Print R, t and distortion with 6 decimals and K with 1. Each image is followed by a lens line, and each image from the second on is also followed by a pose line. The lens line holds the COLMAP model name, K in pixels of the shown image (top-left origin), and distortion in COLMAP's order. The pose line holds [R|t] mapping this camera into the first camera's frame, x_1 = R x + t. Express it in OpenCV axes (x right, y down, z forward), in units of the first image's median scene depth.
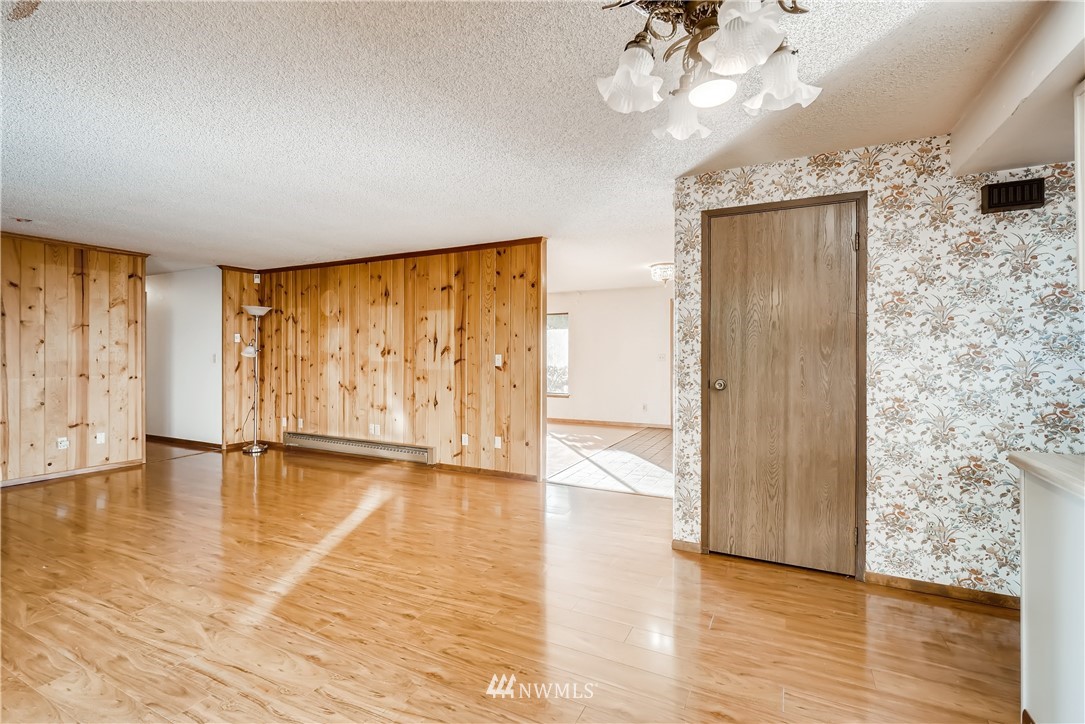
lens RADIAL K [[495.6, 0, 542.5], [0, 495.6, 362.0], [0, 0, 1]] dist [-0.001849, 0.000050]
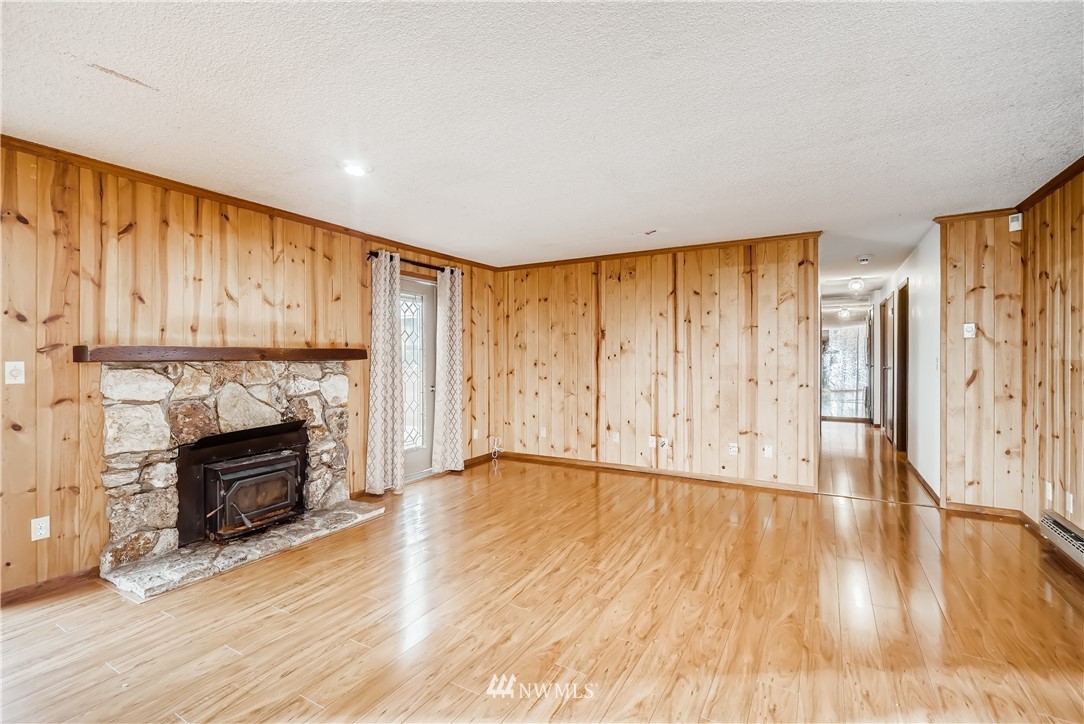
lens RADIAL K [[495.2, 0, 542.0], [0, 495.2, 362.0], [0, 0, 1]] dist [-0.001849, 0.000050]
pose [[-0.073482, 0.009969, -0.997247, 0.027702], [-0.014140, 0.999839, 0.011037, -0.011735], [0.997196, 0.014912, -0.073329, 0.651348]]
